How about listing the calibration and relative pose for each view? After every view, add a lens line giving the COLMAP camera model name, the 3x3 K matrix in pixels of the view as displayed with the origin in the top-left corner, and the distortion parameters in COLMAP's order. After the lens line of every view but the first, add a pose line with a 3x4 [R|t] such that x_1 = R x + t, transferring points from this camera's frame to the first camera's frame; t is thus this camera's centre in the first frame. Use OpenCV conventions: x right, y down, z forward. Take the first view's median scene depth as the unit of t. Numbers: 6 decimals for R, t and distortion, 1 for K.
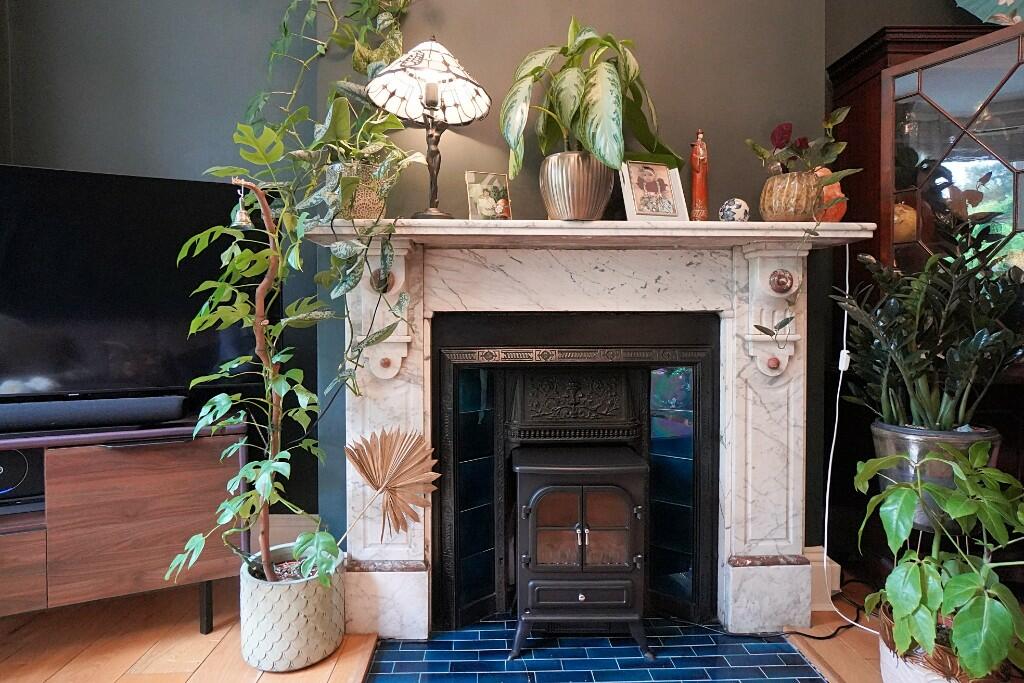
lens RADIAL K [[554.0, 0, 510.3], [0, 554.0, 331.8], [0, 0, 1]] dist [-0.042991, 0.031058]
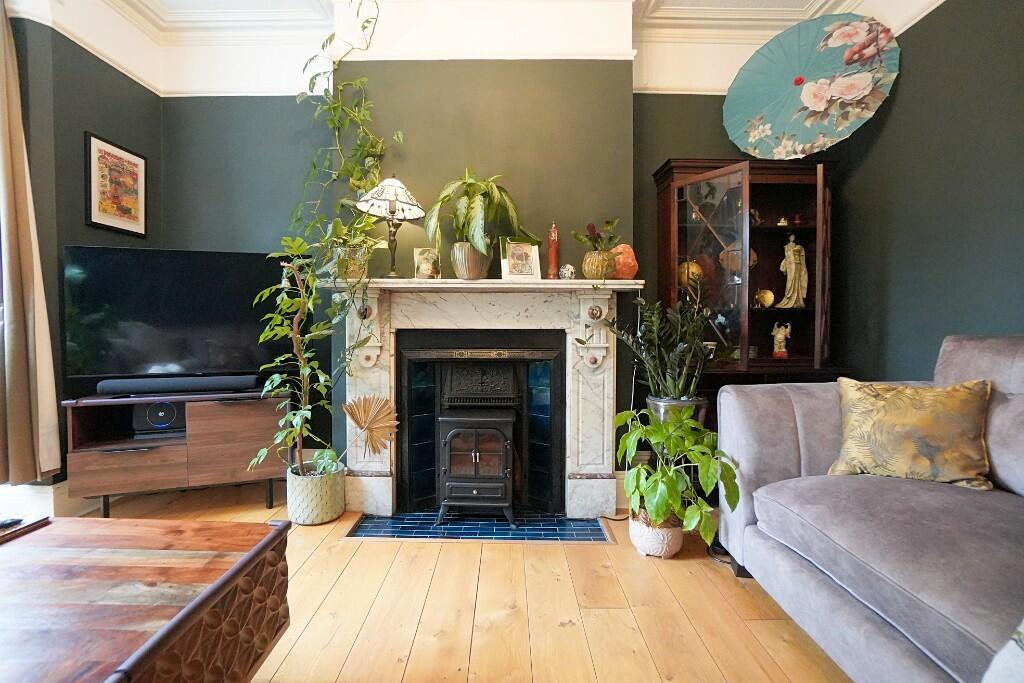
lens RADIAL K [[454.9, 0, 503.9], [0, 454.9, 332.3], [0, 0, 1]] dist [-0.064743, 0.022748]
pose [[0.999279, 0.006379, -0.037432, 0.266013], [-0.006242, 0.999973, 0.003775, -0.034081], [0.037455, -0.003539, 0.999292, -0.430538]]
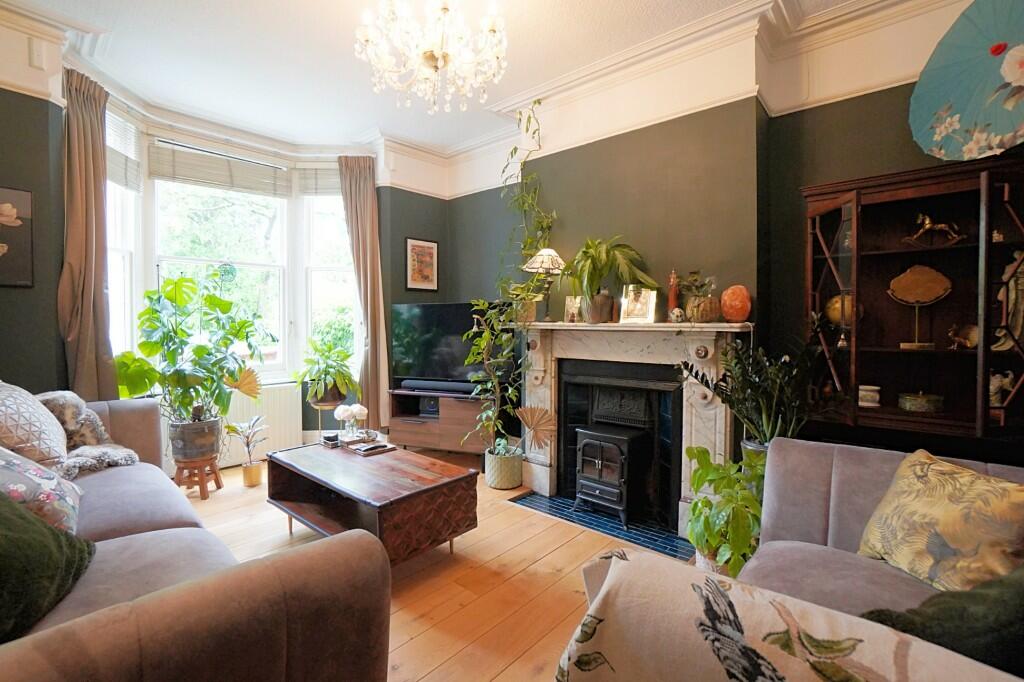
lens RADIAL K [[454.9, 0, 503.9], [0, 454.9, 331.8], [0, 0, 1]] dist [-0.064743, 0.022748]
pose [[0.727998, 0.016025, -0.685392, 1.055939], [-0.013538, 0.999868, 0.008997, -0.165633], [0.685446, 0.002729, 0.728118, -0.559415]]
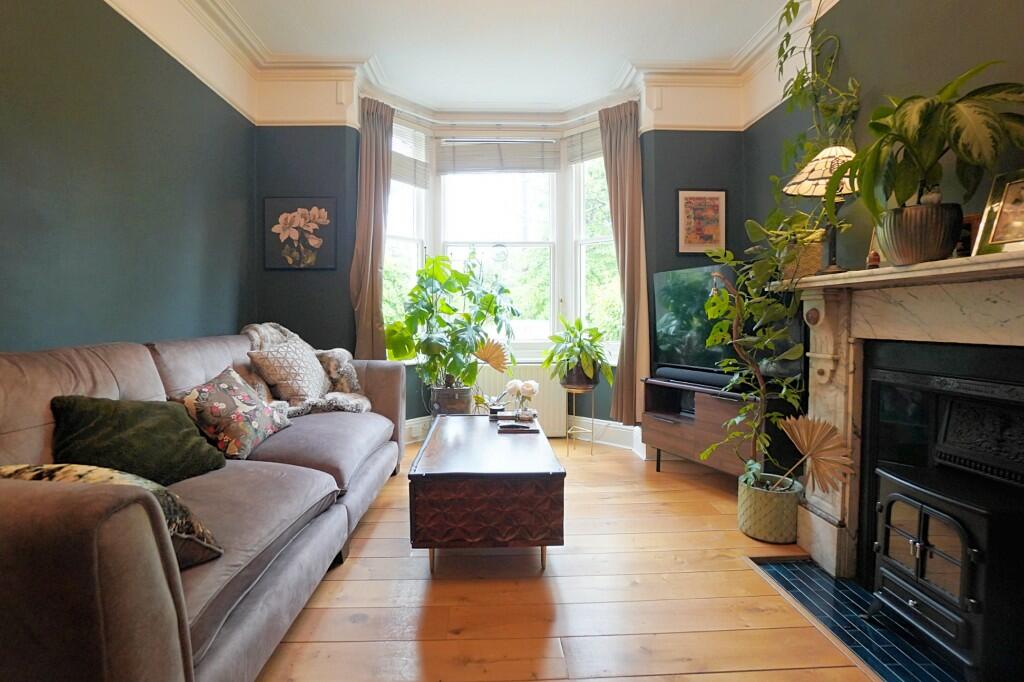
lens RADIAL K [[471.3, 0, 506.8], [0, 471.3, 333.1], [0, 0, 1]] dist [-0.061715, 0.024412]
pose [[0.013682, 0.030493, -0.999441, 0.986802], [-0.014816, 0.999431, 0.030290, -0.072479], [0.999797, 0.014393, 0.014126, 0.161041]]
